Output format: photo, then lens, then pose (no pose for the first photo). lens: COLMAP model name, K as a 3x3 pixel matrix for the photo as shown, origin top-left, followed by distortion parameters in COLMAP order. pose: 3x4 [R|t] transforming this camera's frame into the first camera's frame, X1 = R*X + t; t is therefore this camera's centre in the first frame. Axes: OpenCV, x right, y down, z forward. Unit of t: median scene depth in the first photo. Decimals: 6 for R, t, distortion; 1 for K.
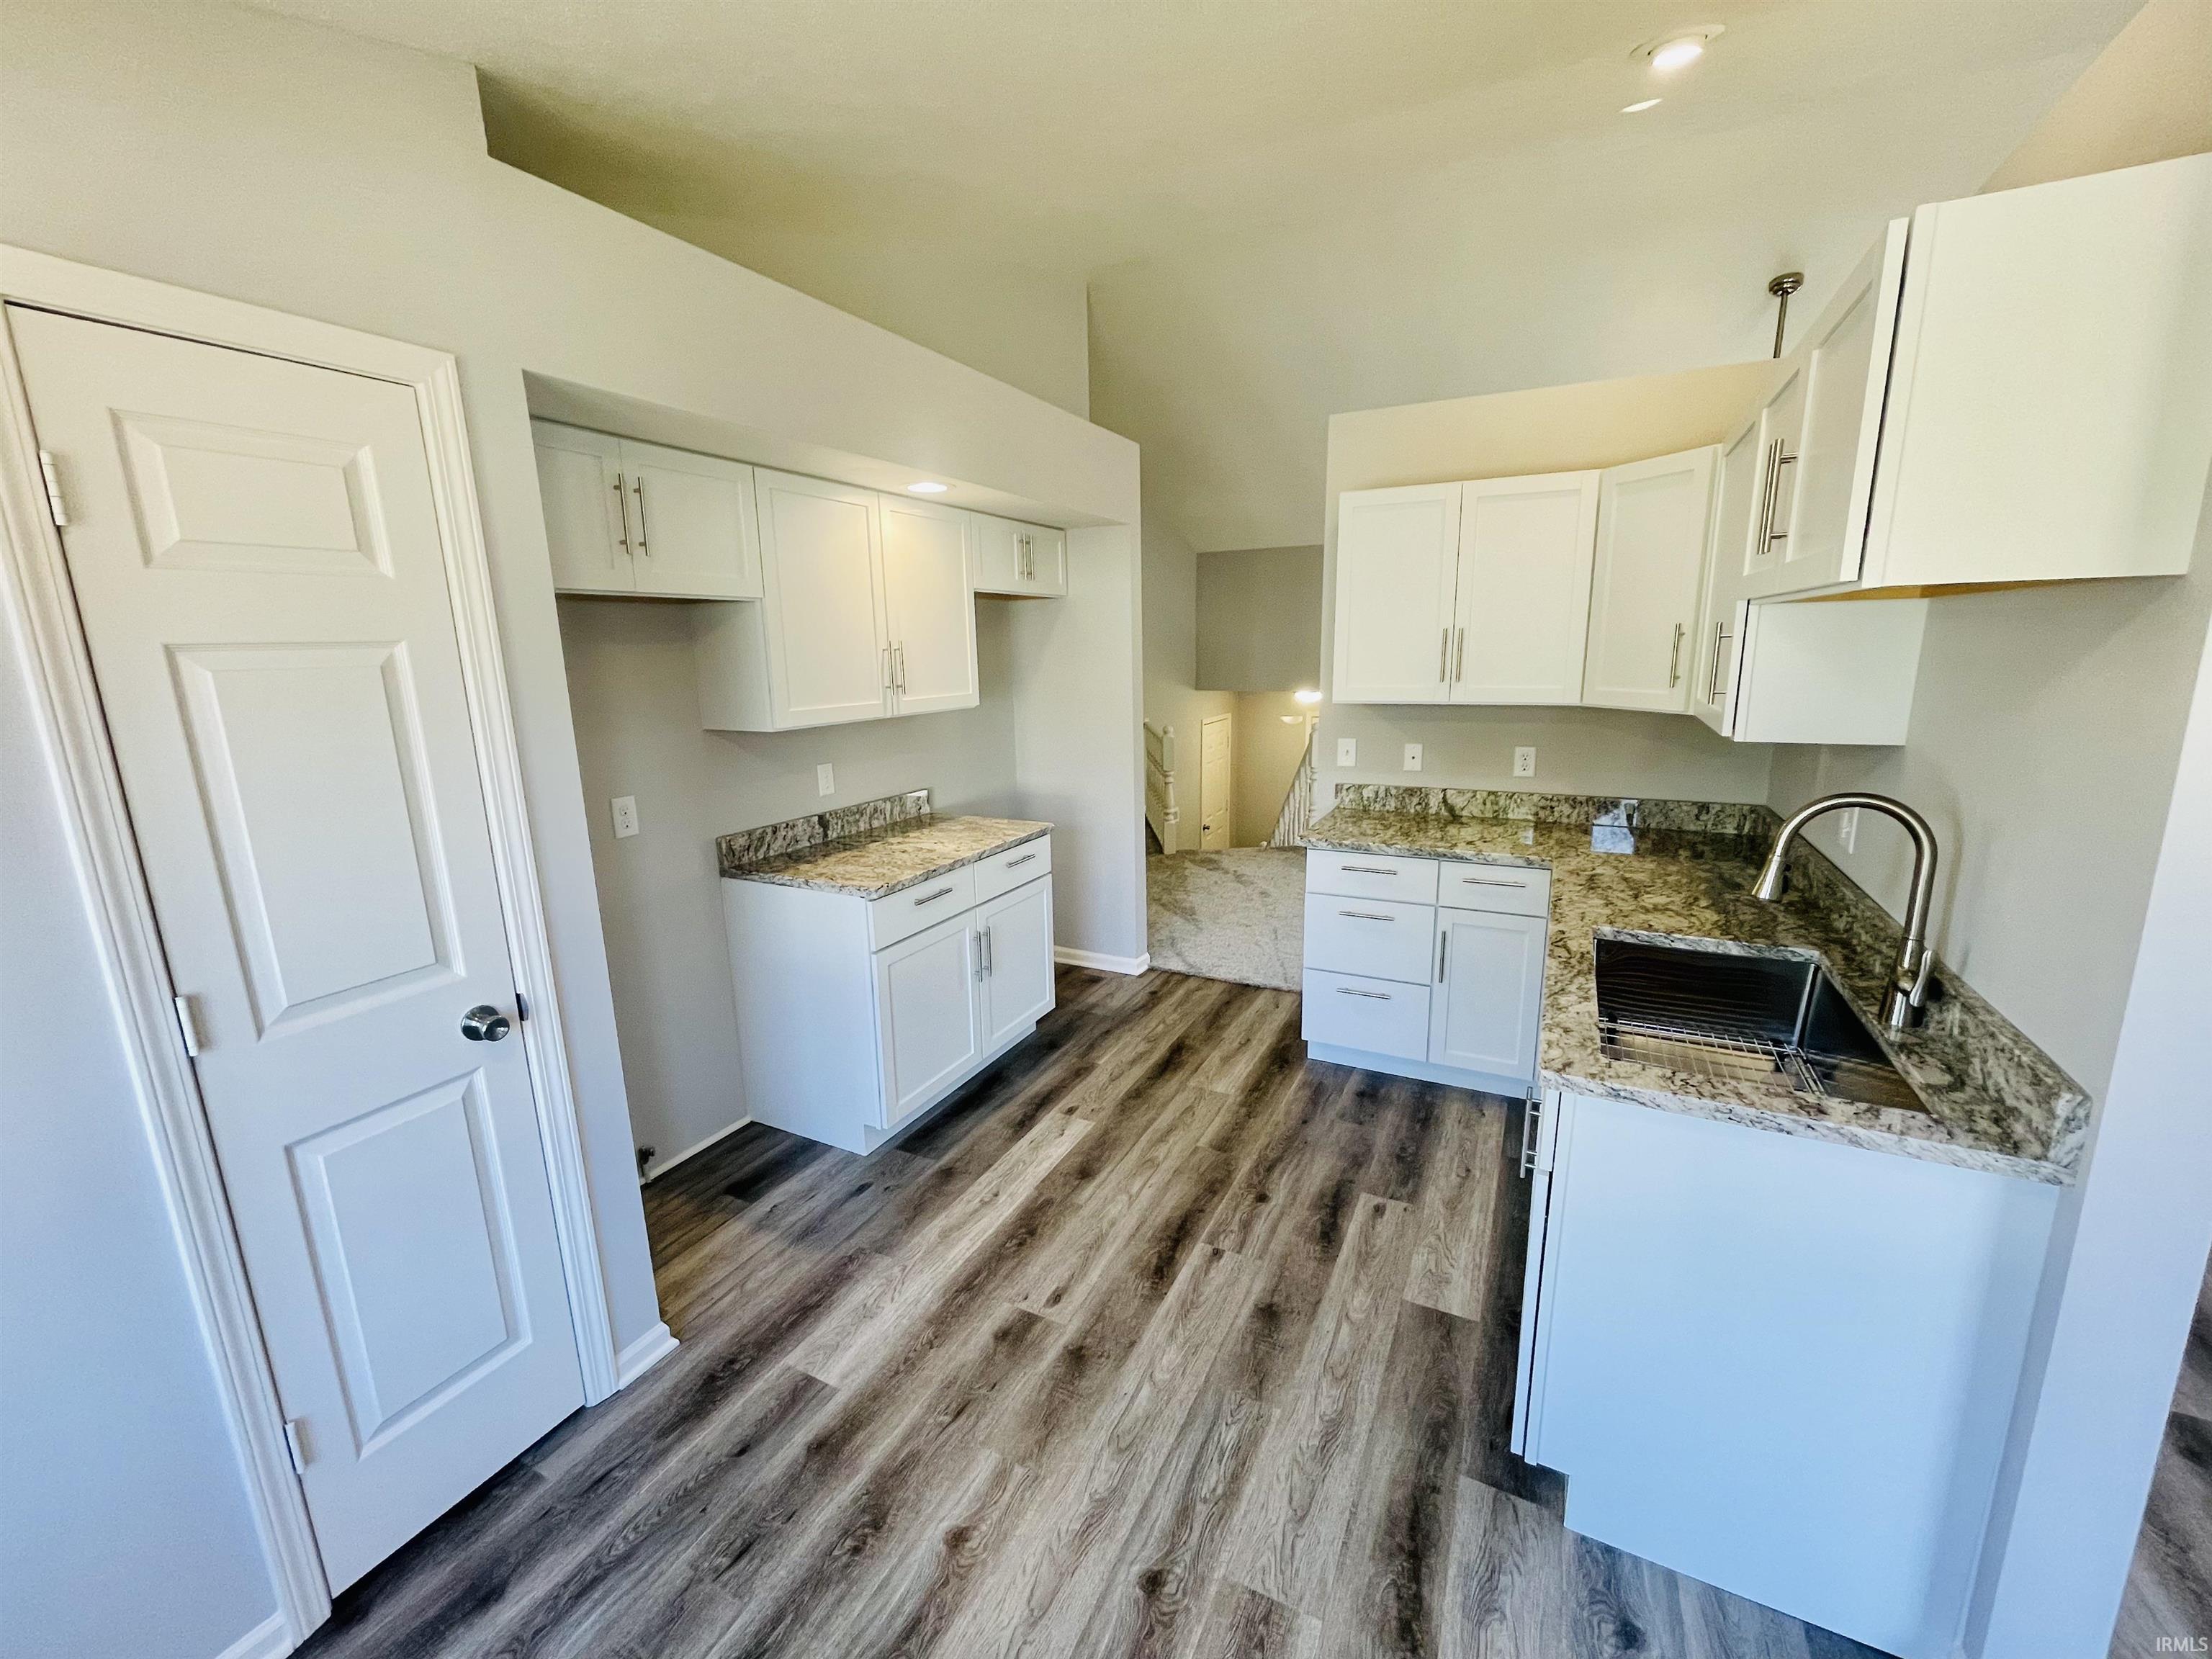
lens RADIAL K [[890.0, 0, 1104.6], [0, 890.0, 818.1], [0, 0, 1]] dist [-0.005913, 0.001296]
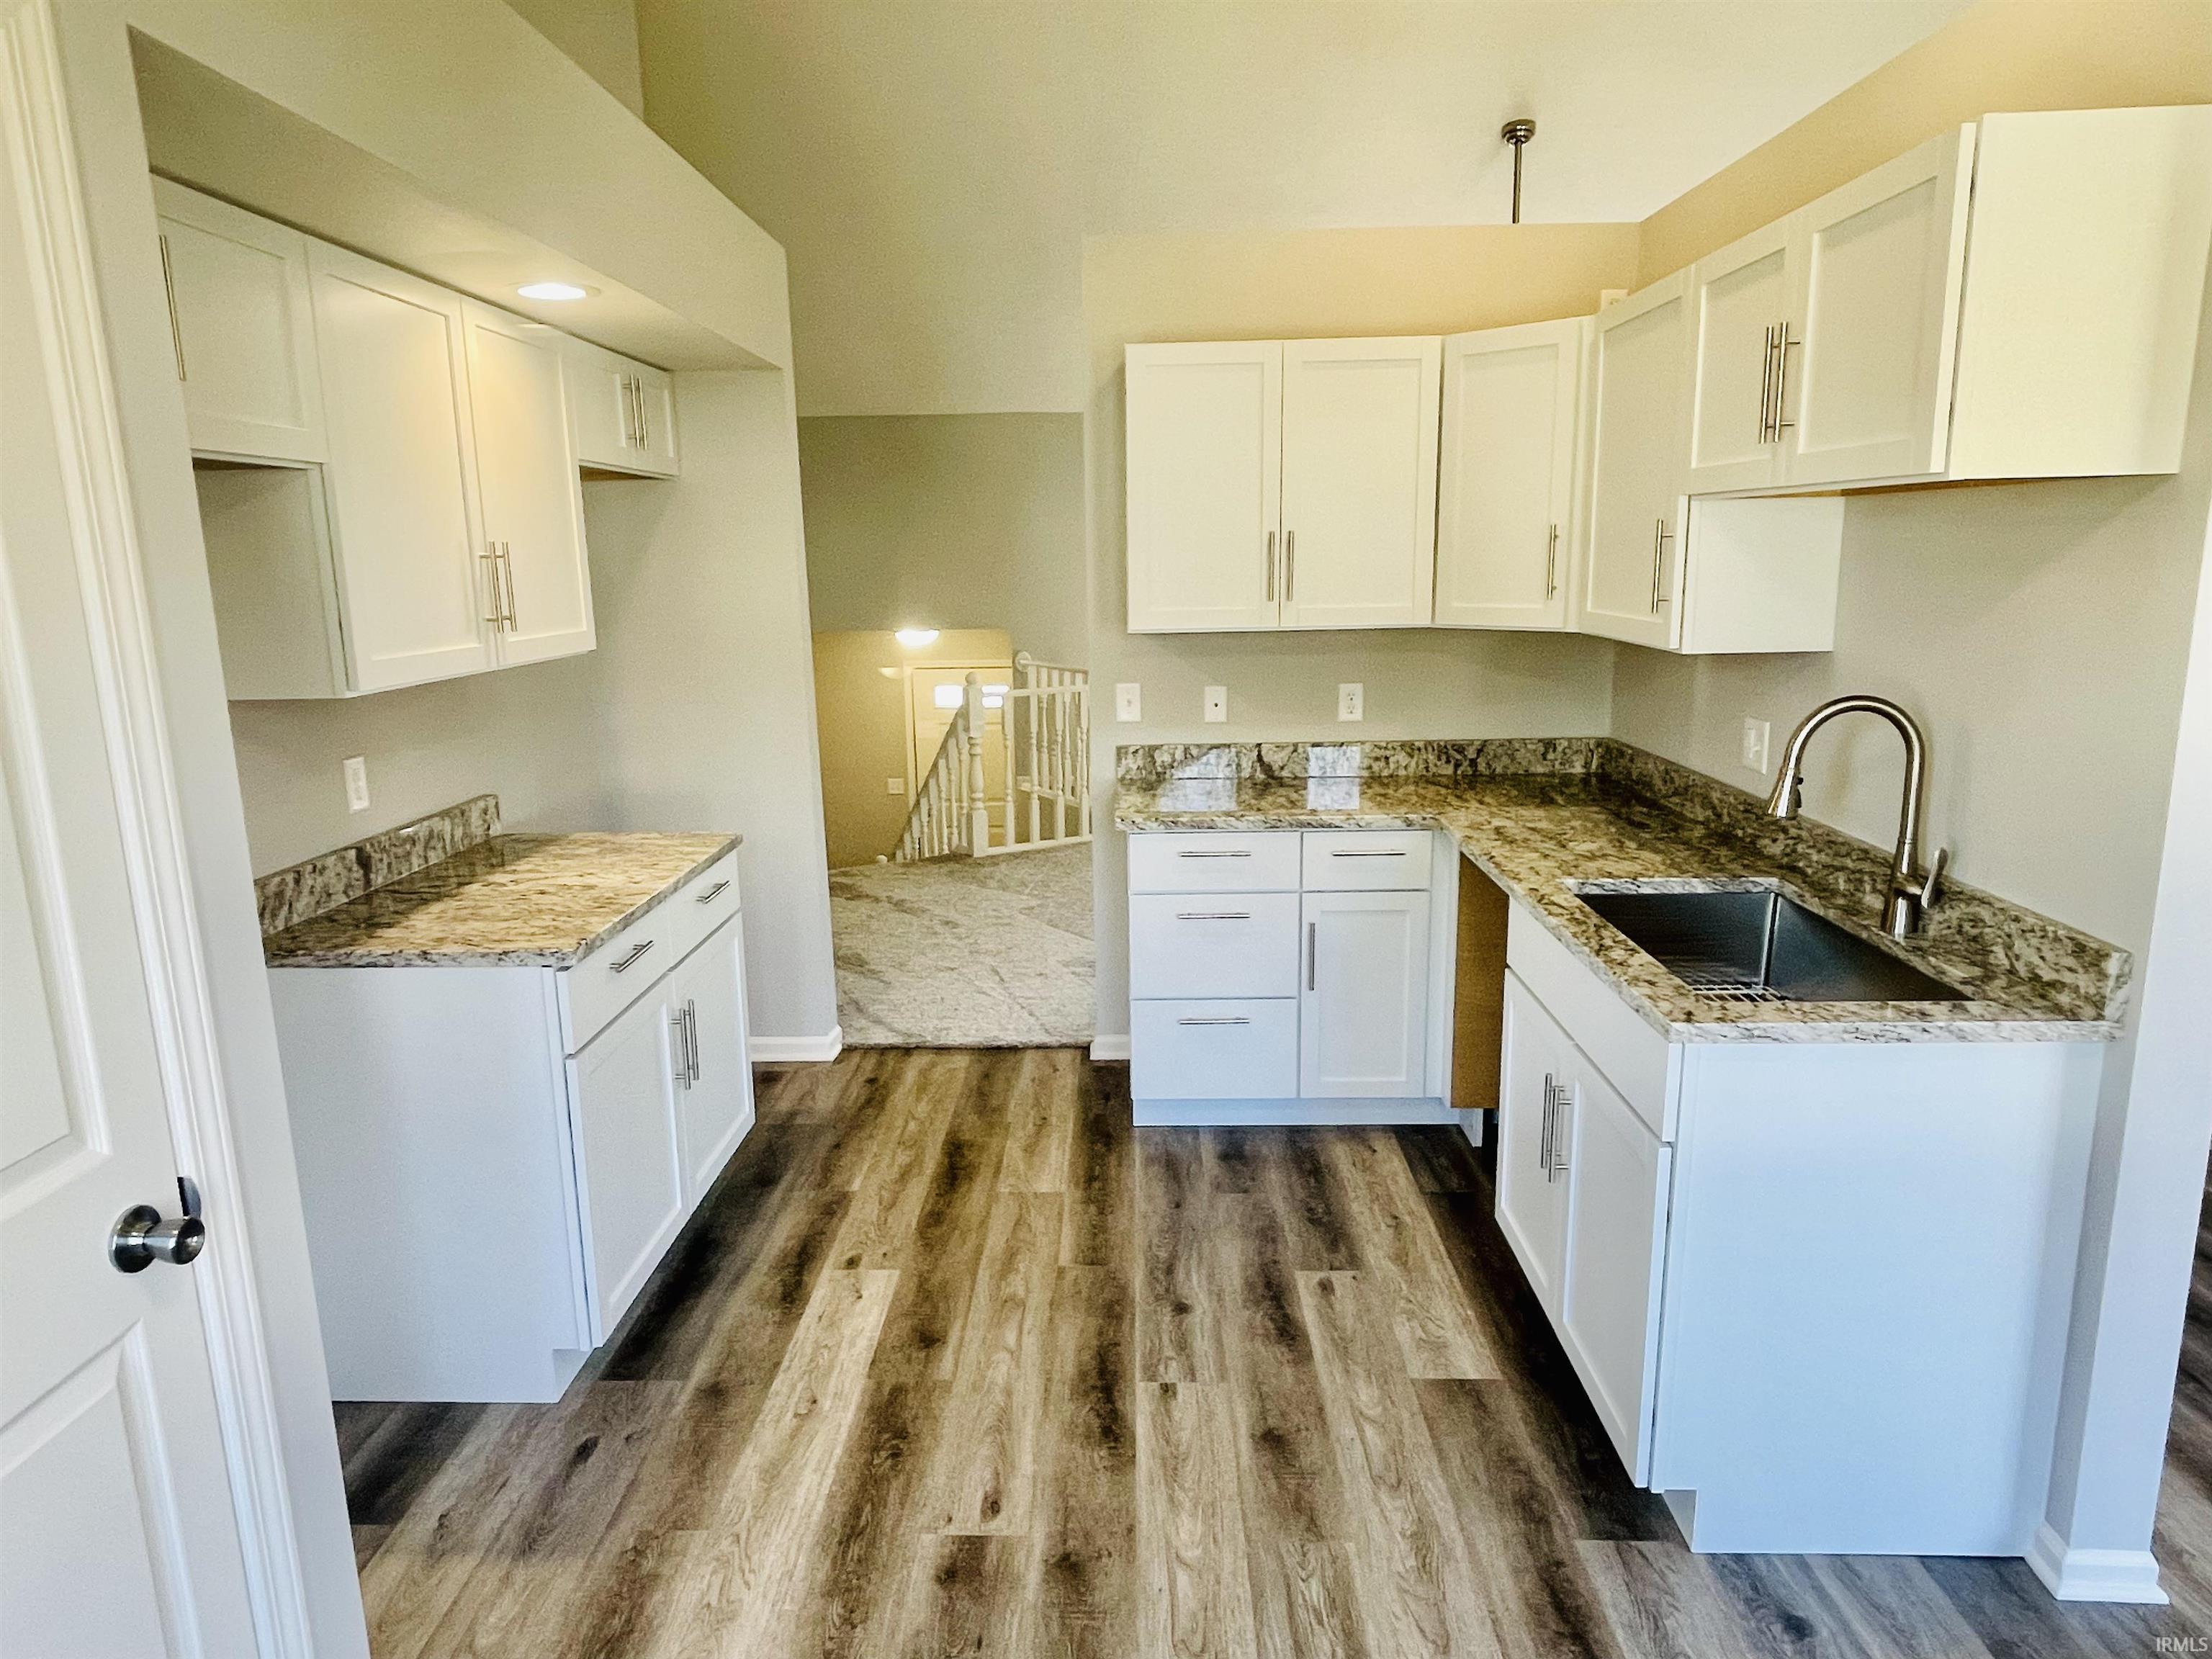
lens RADIAL K [[1365.6, 0, 1095.1], [0, 1365.6, 816.1], [0, 0, 1]] dist [0.000205, -0.015741]
pose [[0.903598, -0.078900, 0.421053, -0.326359], [0.084075, 0.996440, 0.006291, 0.013905], [-0.420050, 0.029715, 0.907014, 0.008302]]
